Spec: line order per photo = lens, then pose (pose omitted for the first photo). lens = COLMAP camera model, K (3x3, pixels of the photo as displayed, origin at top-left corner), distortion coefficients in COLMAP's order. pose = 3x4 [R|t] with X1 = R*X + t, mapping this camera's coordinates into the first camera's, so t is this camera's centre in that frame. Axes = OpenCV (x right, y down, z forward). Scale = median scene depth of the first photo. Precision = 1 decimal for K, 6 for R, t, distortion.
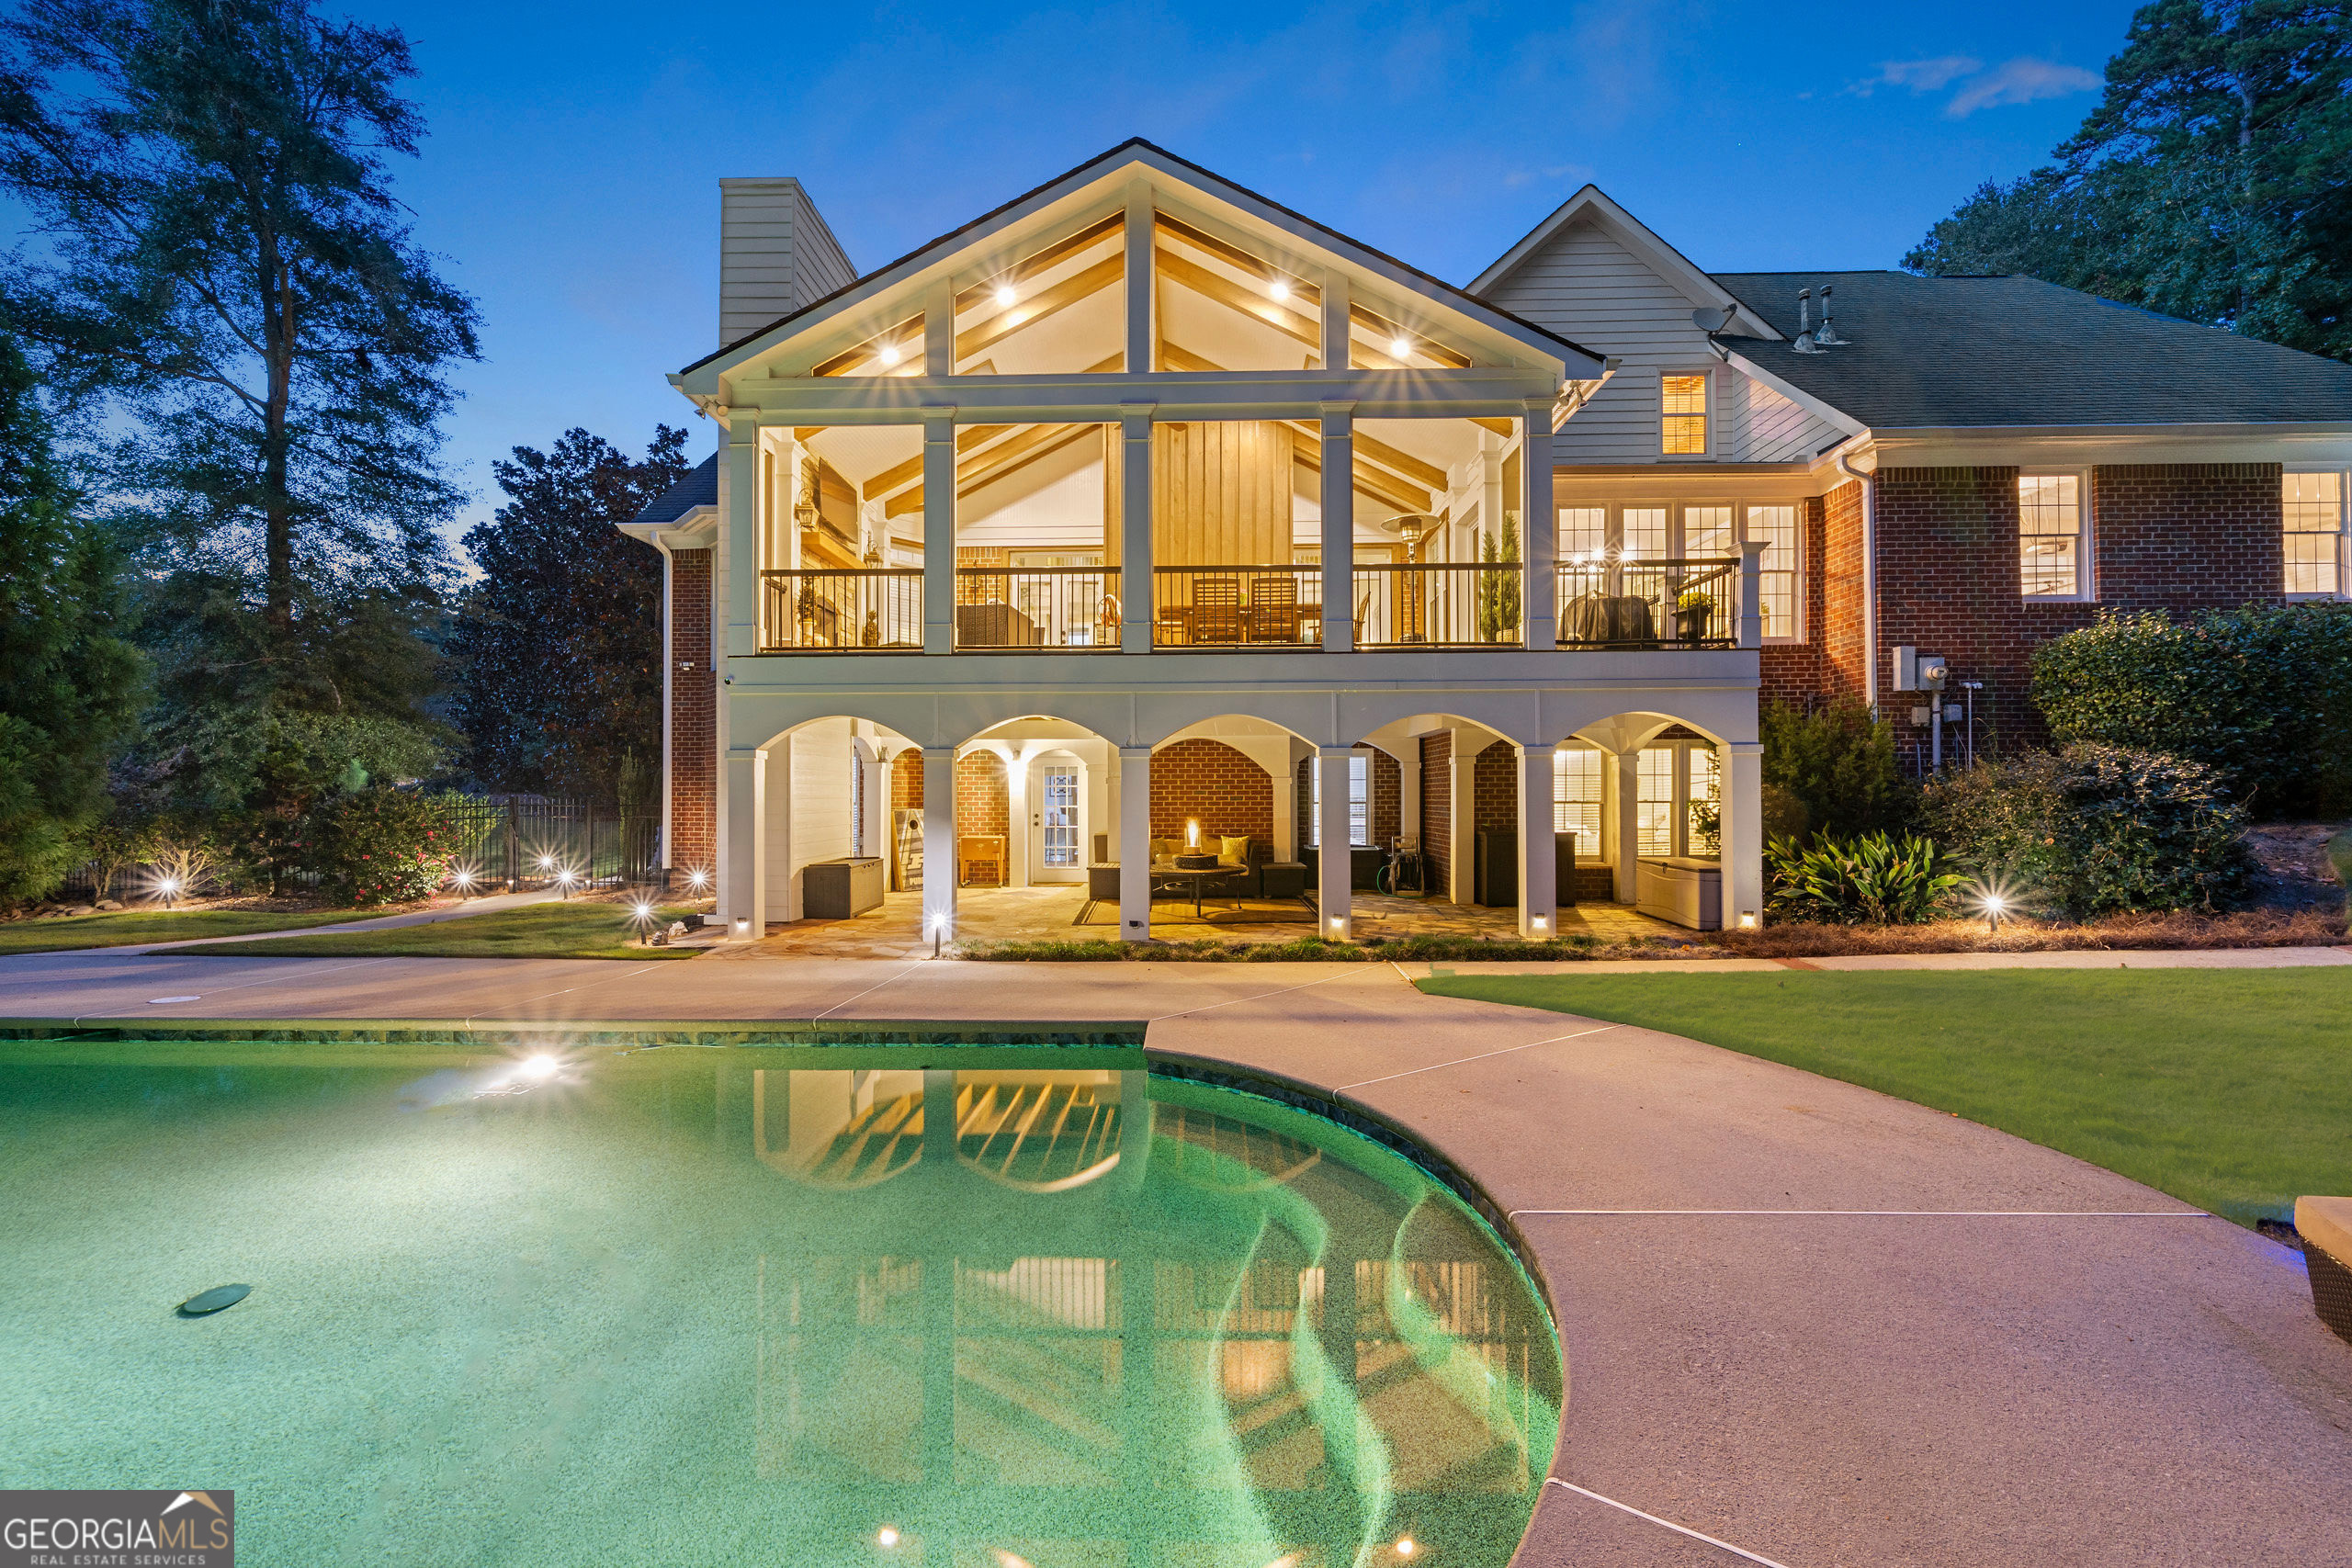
lens RADIAL K [[907.6, 0, 1176.0], [0, 907.6, 784.0], [0, 0, 1]] dist [-0.004187, -0.000081]
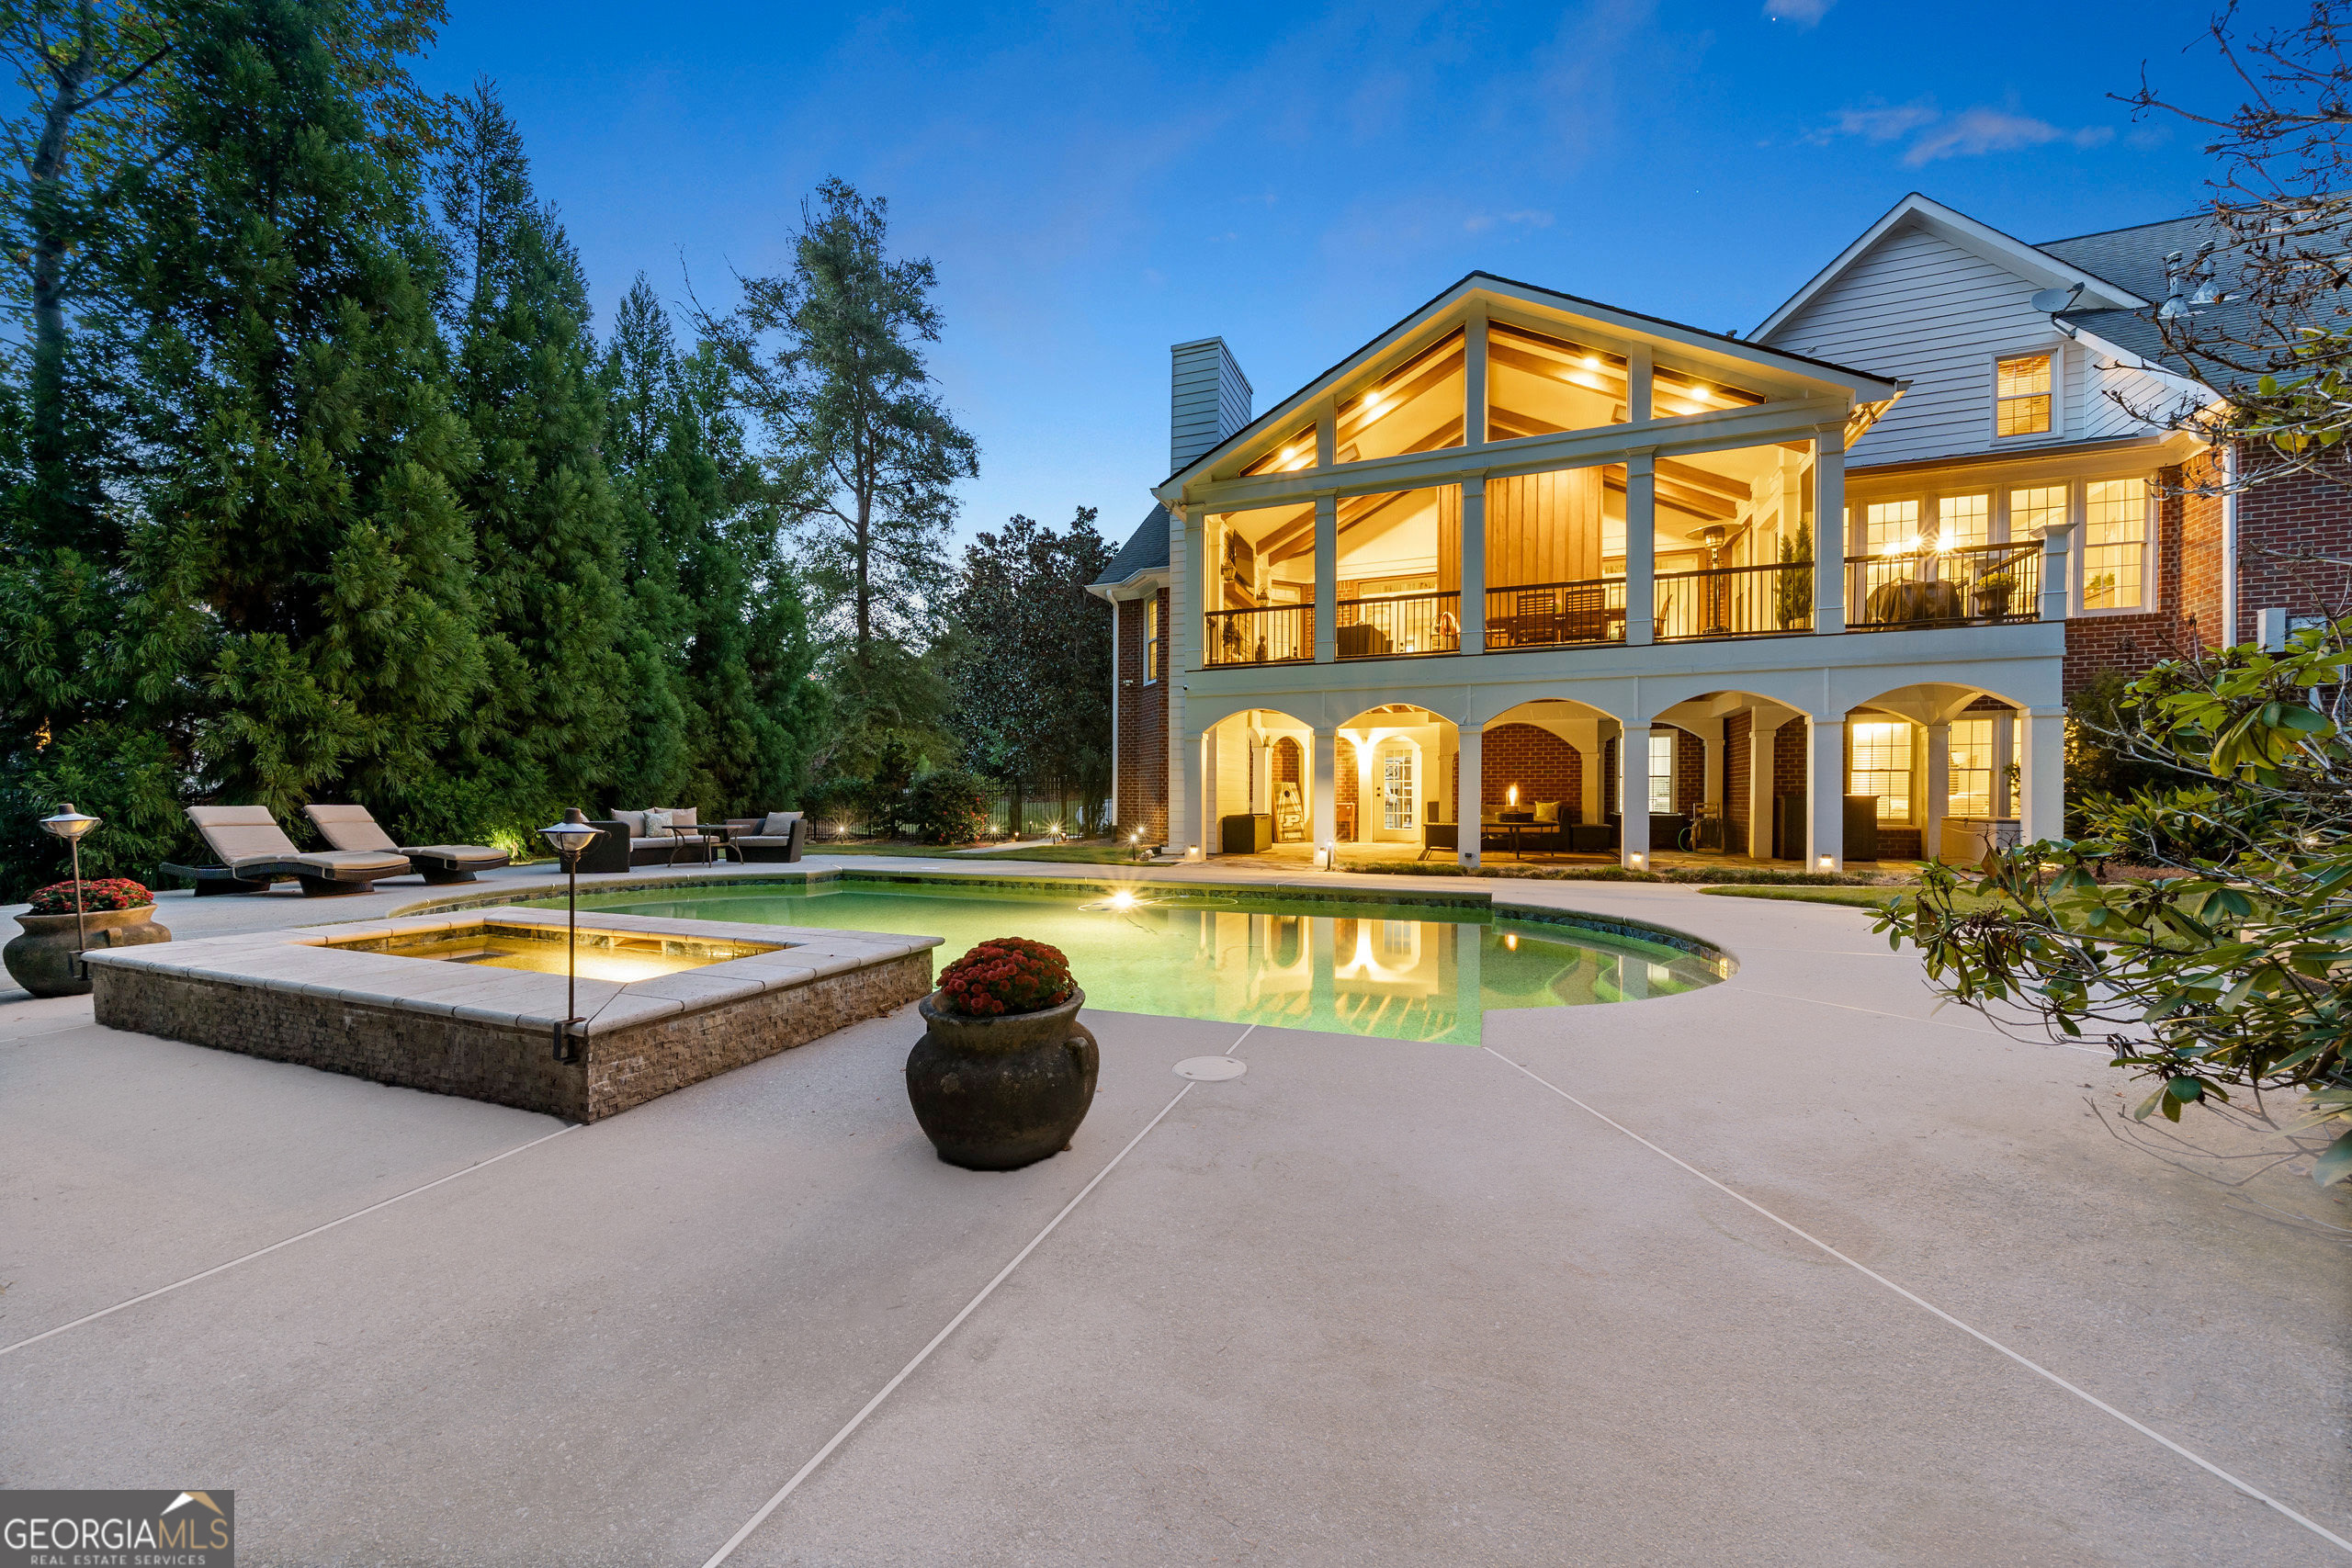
lens RADIAL K [[826.5, 0, 1187.0], [0, 826.5, 807.6], [0, 0, 1]] dist [-0.005869, -0.000056]
pose [[0.943416, 0.006778, -0.331542, -0.026494], [0.001232, 0.999713, 0.023943, 0.040256], [0.331609, -0.022997, 0.943137, -0.229515]]
